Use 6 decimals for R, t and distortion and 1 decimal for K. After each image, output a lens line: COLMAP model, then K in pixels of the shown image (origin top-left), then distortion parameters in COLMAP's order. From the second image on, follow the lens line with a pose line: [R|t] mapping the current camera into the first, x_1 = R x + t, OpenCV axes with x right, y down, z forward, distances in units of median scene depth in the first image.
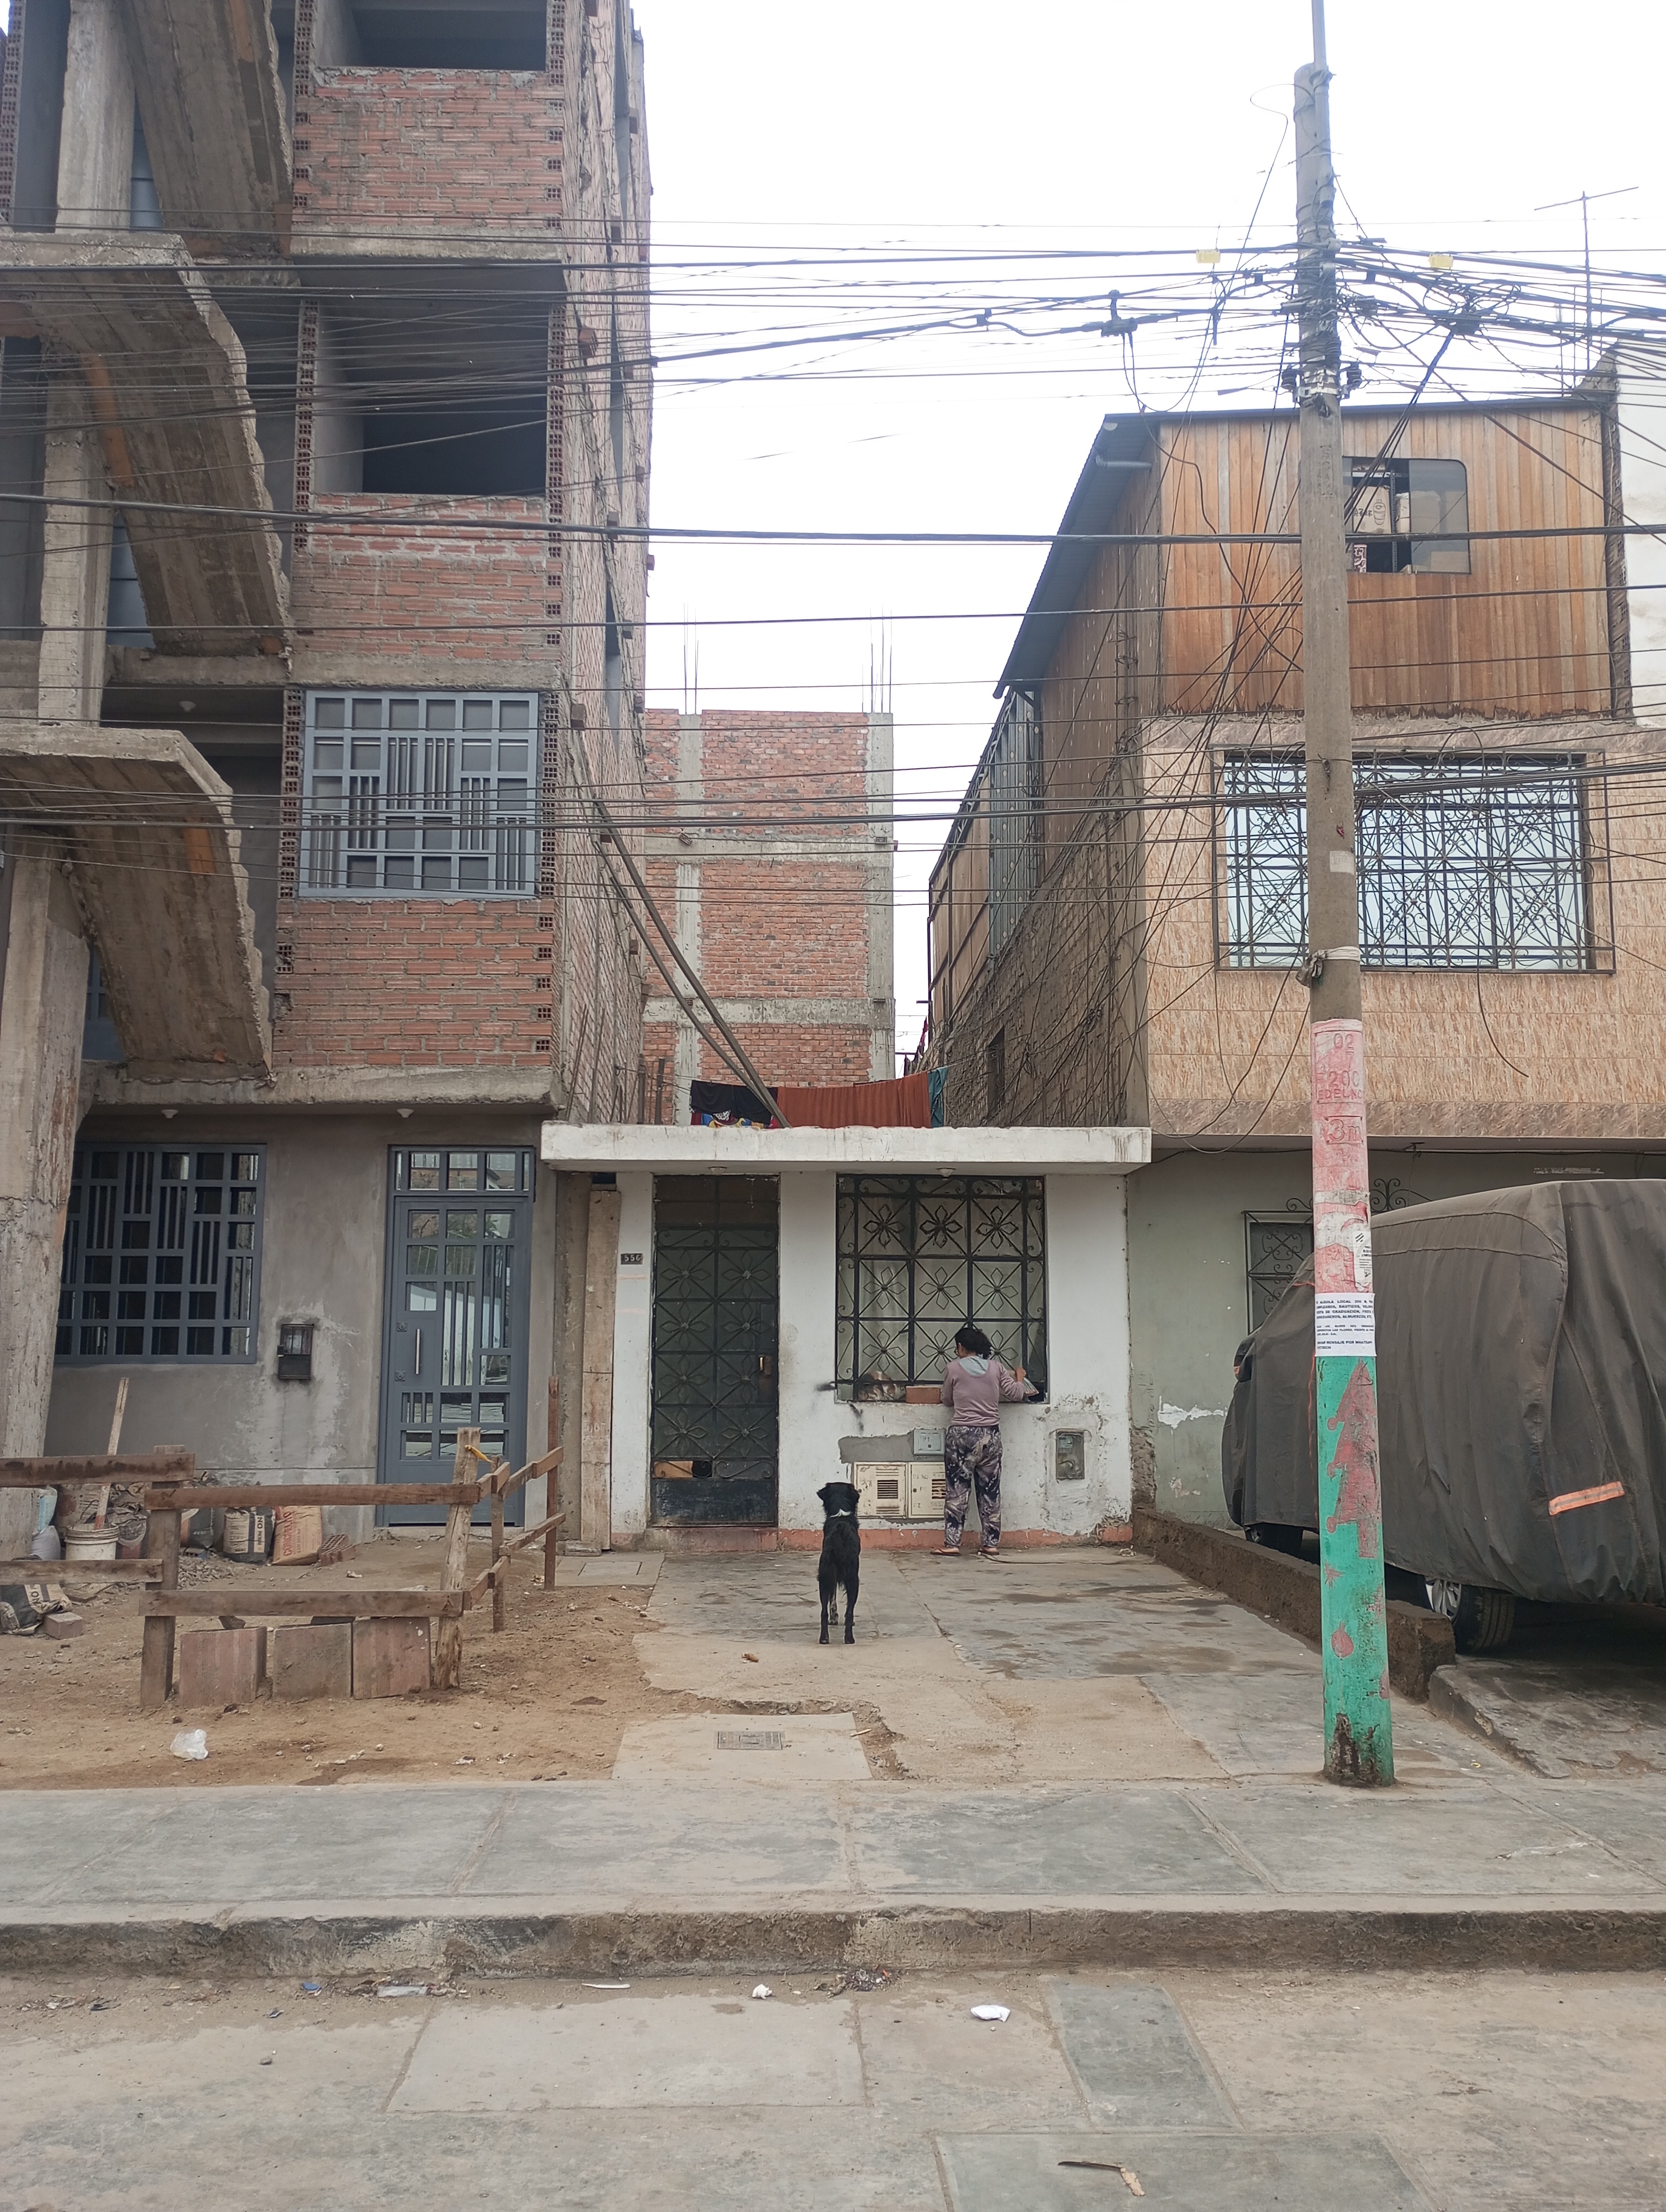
lens RADIAL K [[1838.3, 0, 839.9], [0, 1838.3, 1112.3], [0, 0, 1]] dist [0.087497, -0.085808]
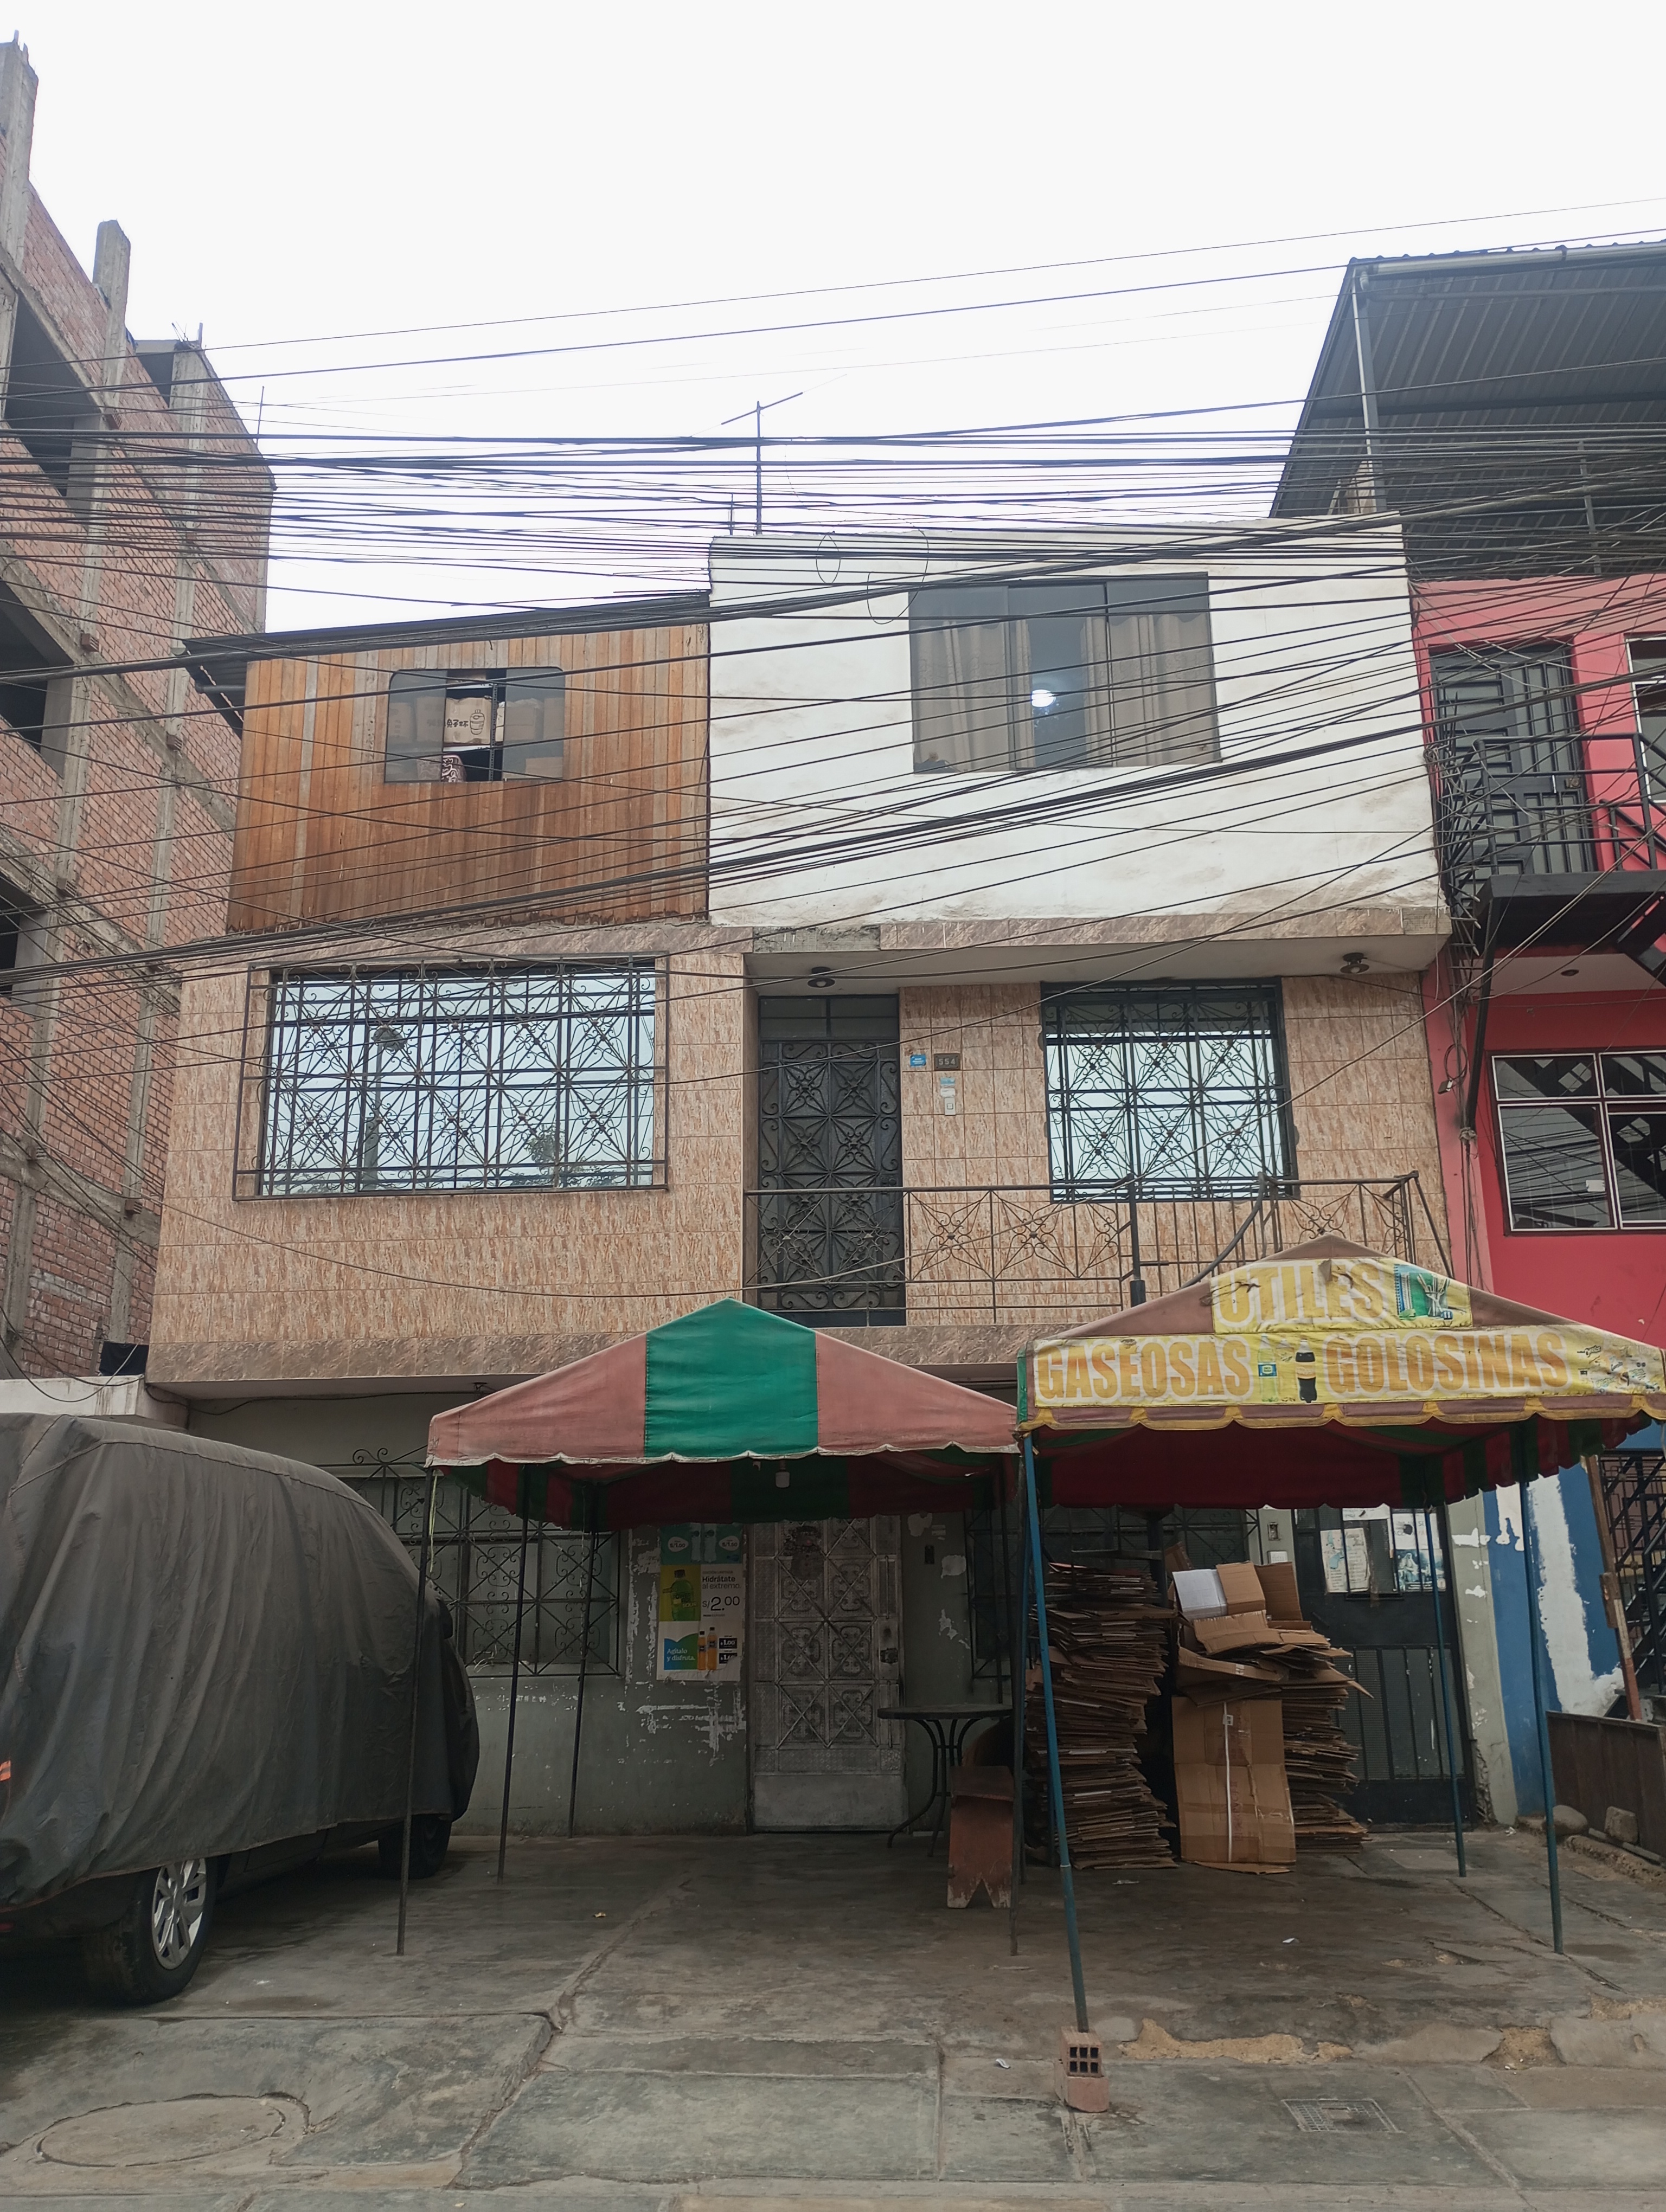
lens RADIAL K [[1843.1, 0, 841.3], [0, 1843.1, 1112.6], [0, 0, 1]] dist [0.084453, -0.089298]
pose [[0.993583, -0.043727, -0.104307, 0.853614], [0.028087, 0.988745, -0.146954, 0.034443], [0.109559, 0.143081, 0.983628, 0.162038]]
